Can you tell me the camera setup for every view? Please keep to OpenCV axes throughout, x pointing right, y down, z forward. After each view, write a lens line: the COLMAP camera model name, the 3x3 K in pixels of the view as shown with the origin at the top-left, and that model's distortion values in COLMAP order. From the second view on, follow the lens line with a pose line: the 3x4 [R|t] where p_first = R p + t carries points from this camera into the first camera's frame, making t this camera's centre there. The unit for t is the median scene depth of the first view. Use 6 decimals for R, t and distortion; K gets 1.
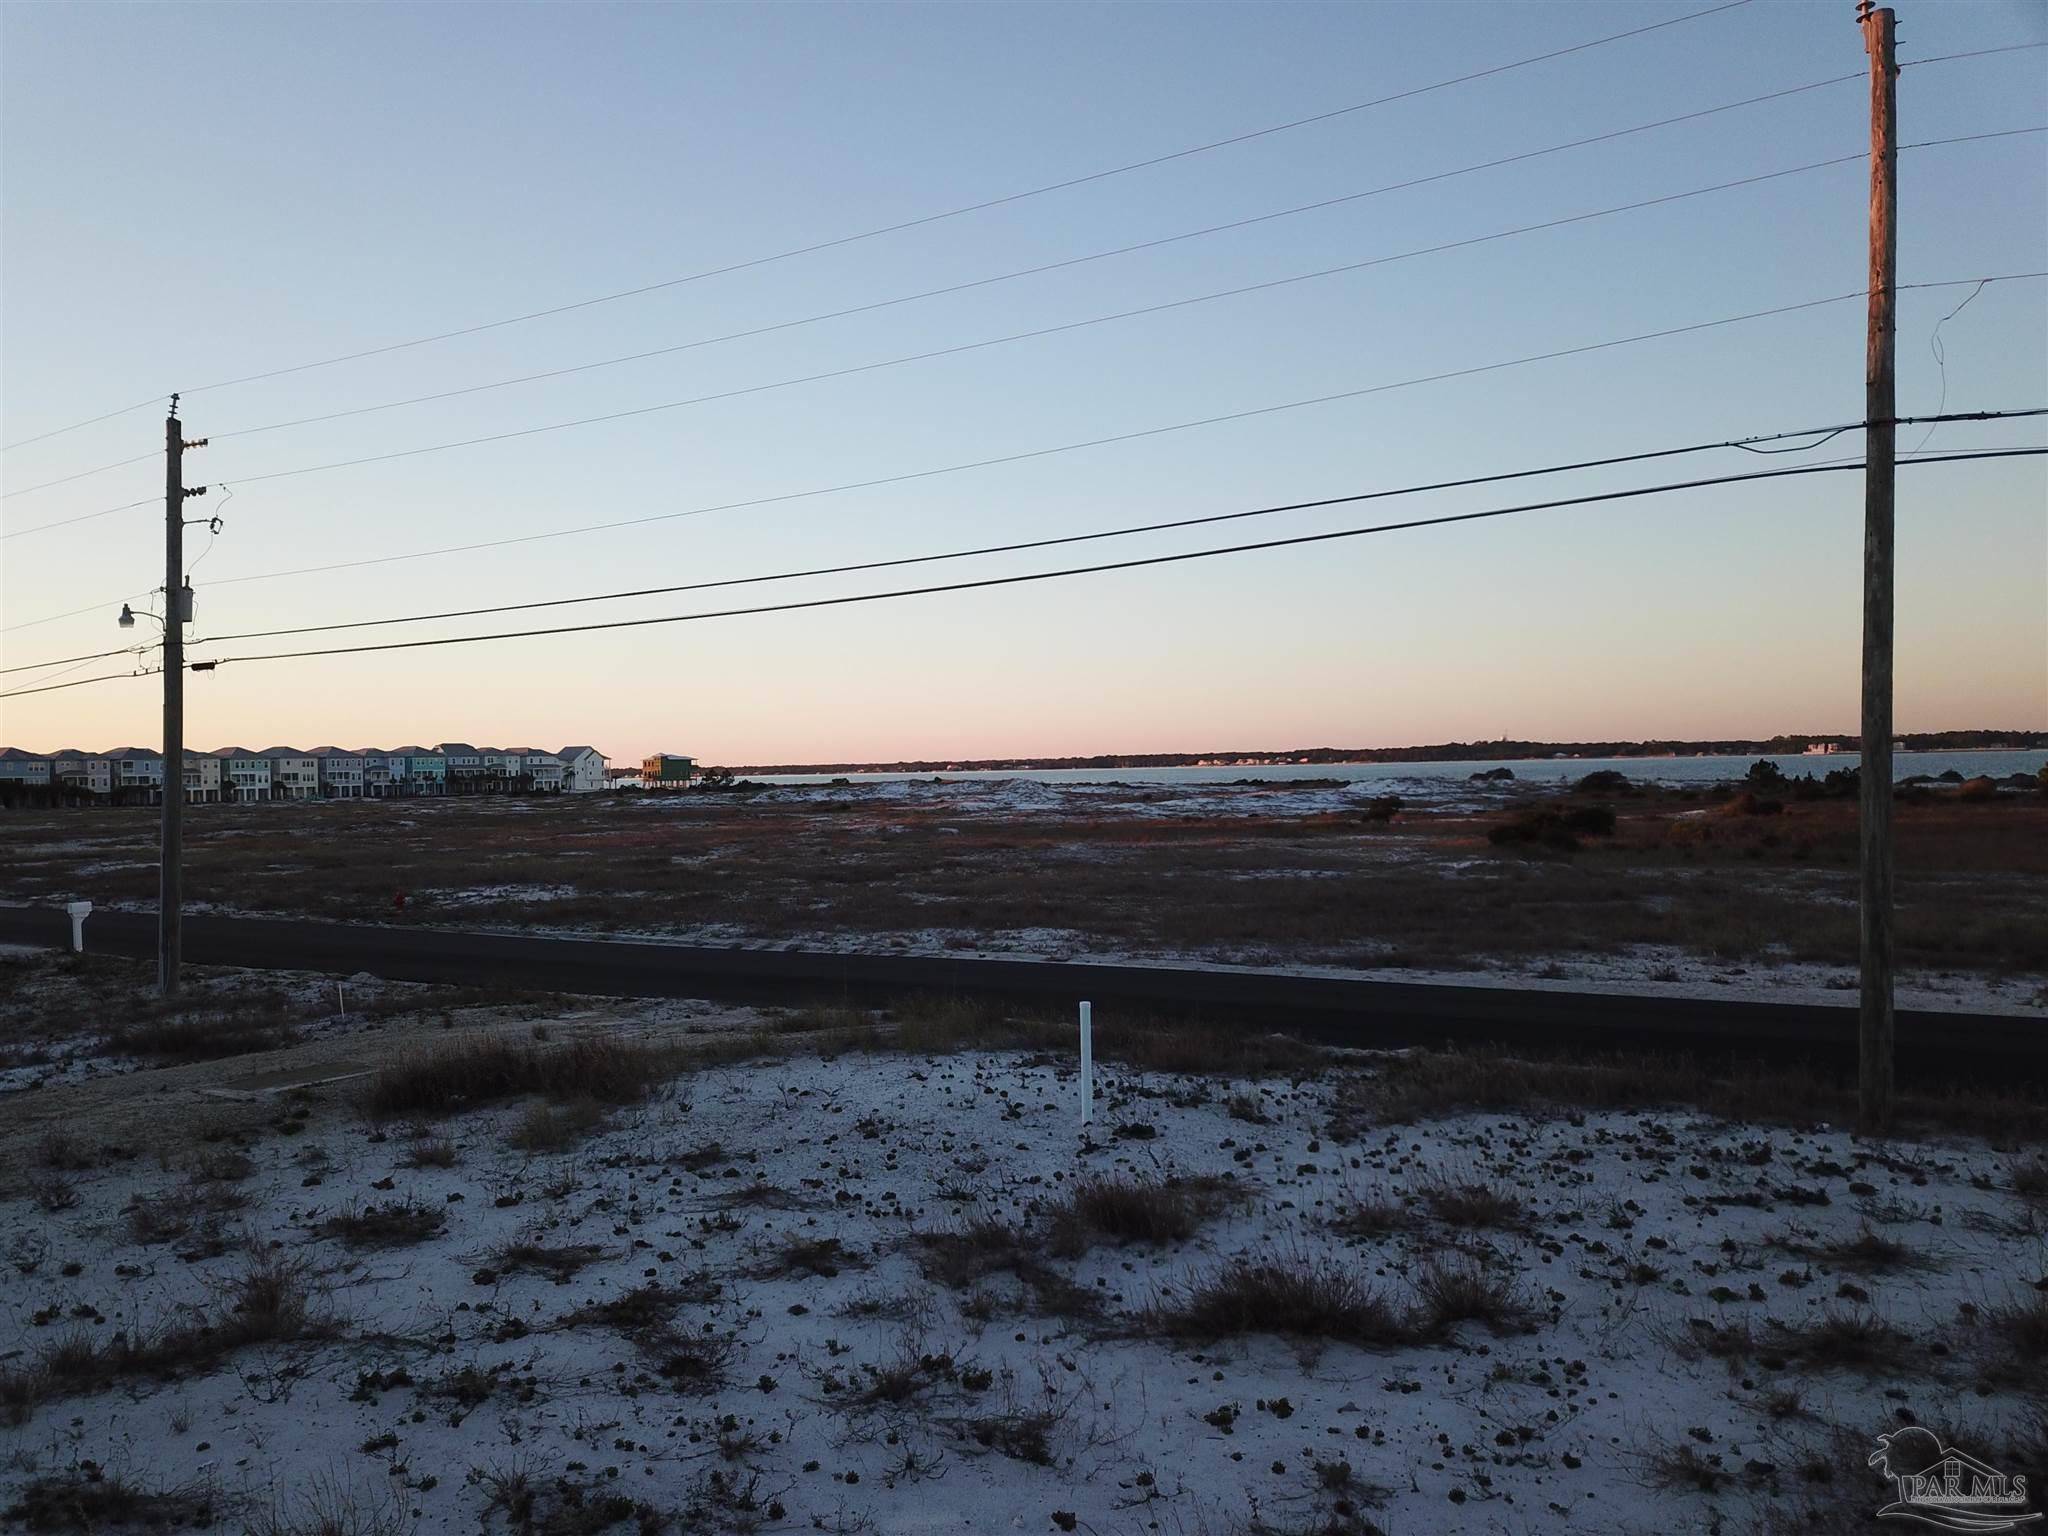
lens RADIAL K [[1539.9, 0, 1024.0], [0, 1539.9, 768.0], [0, 0, 1]] dist [0.000077, -0.000404]
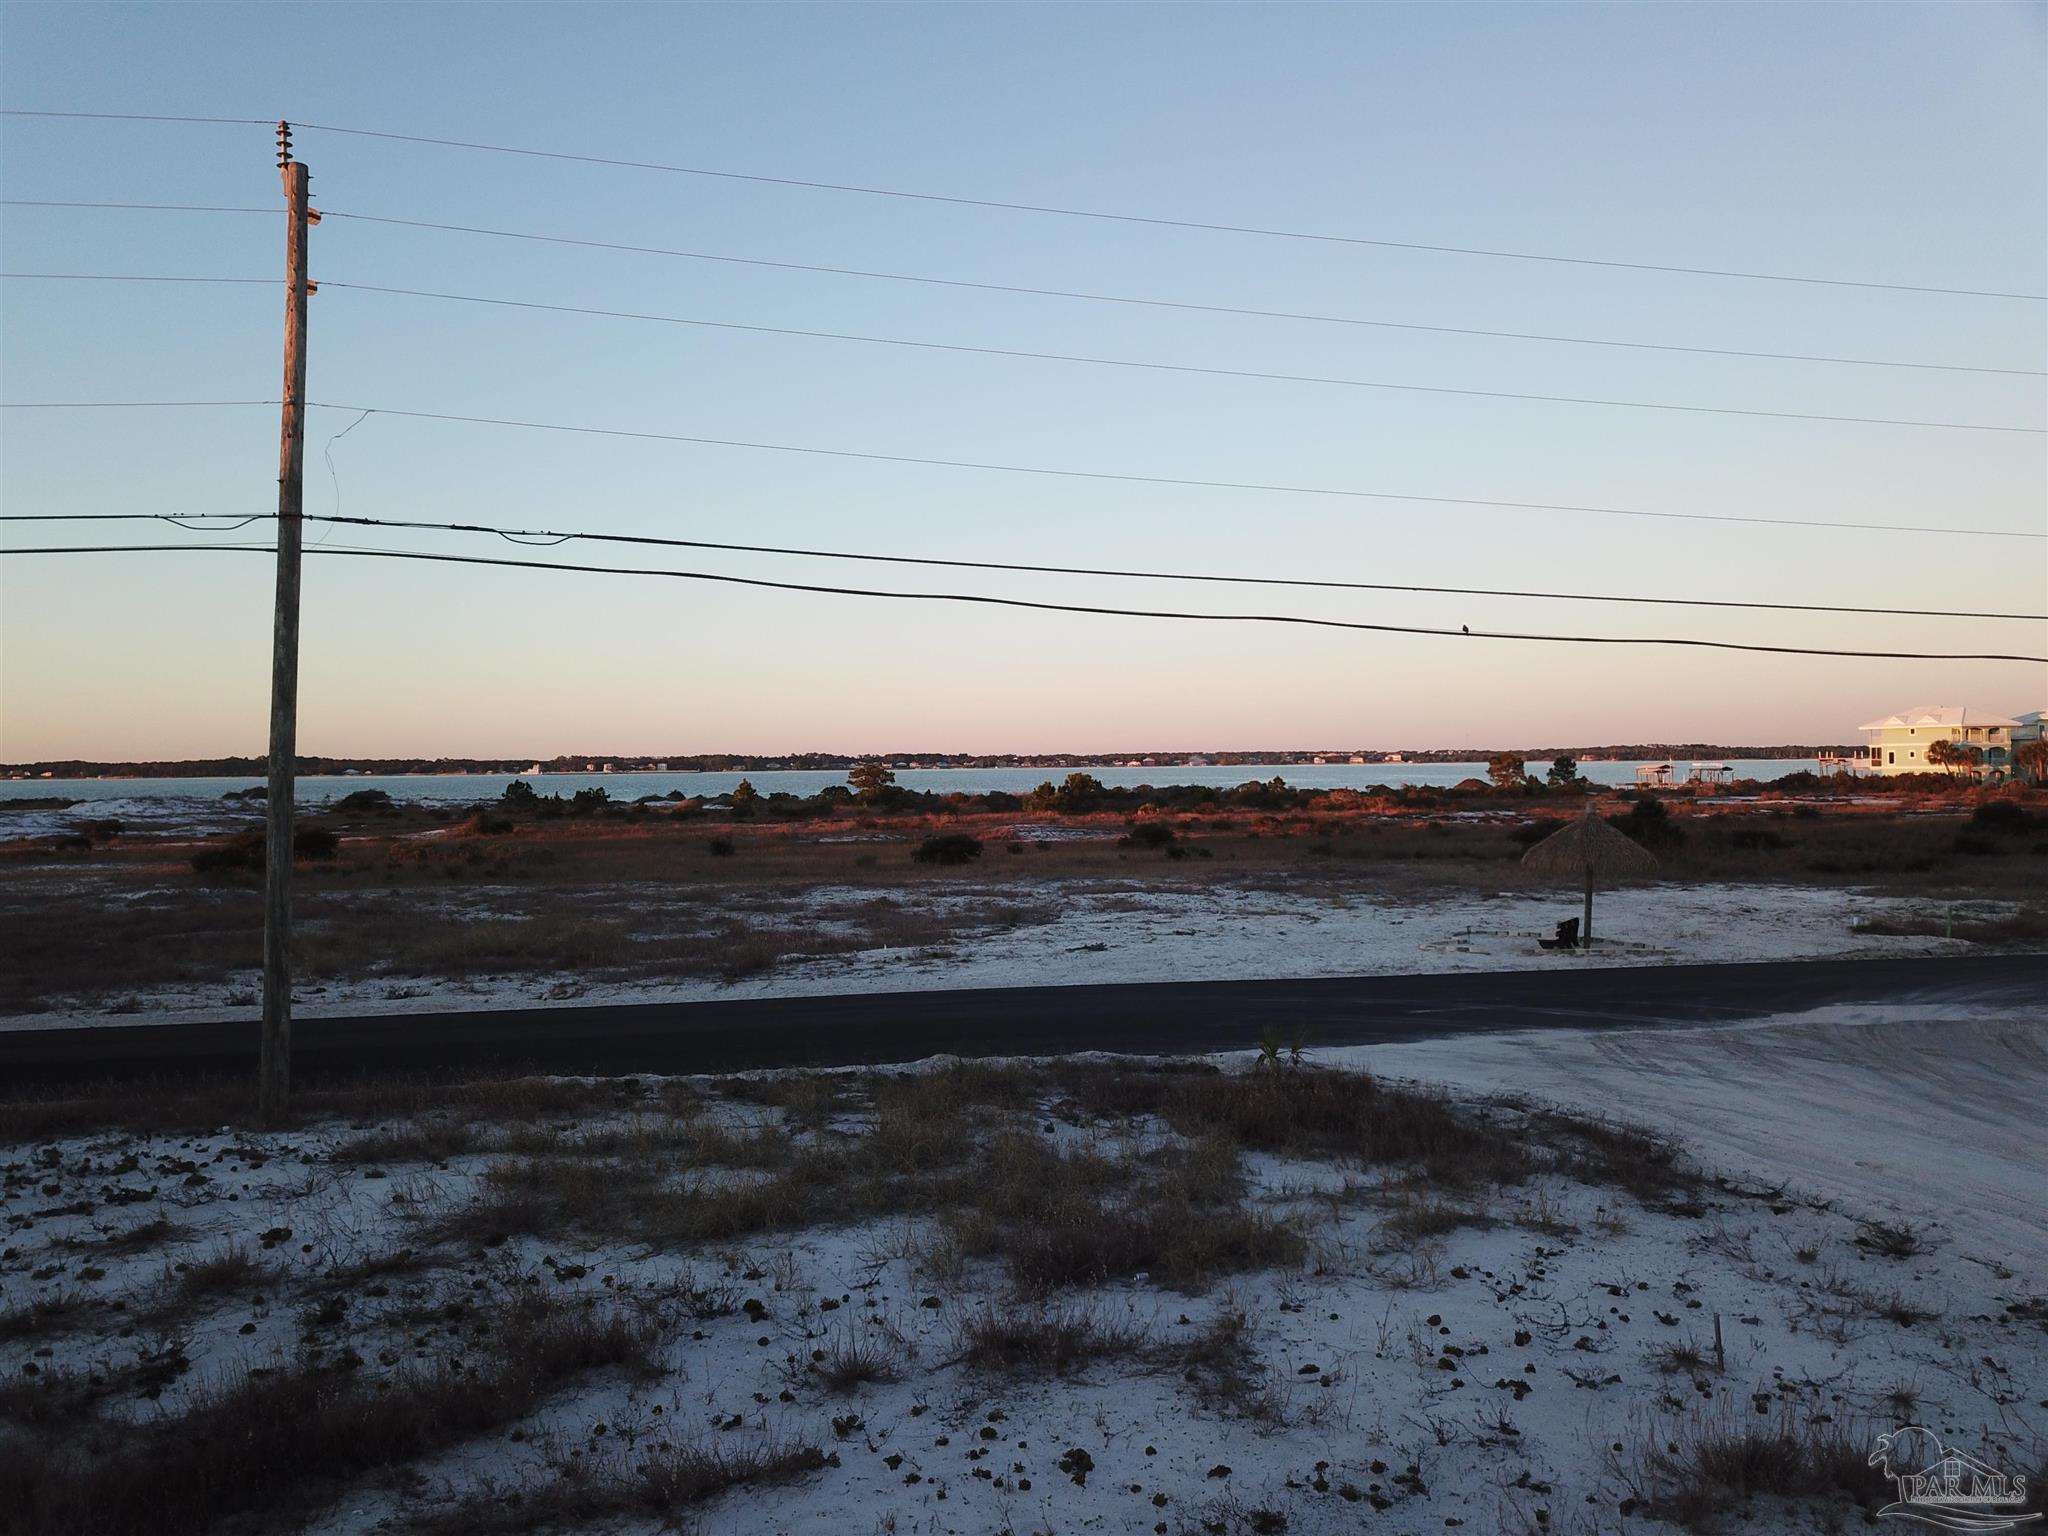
lens RADIAL K [[1539.9, 0, 1024.0], [0, 1539.9, 768.0], [0, 0, 1]] dist [0.000077, -0.000404]
pose [[0.736304, 0.011592, 0.676551, 0.134041], [-0.004258, 0.999913, -0.012498, -0.015883], [-0.676637, 0.006321, 0.736290, -0.173198]]
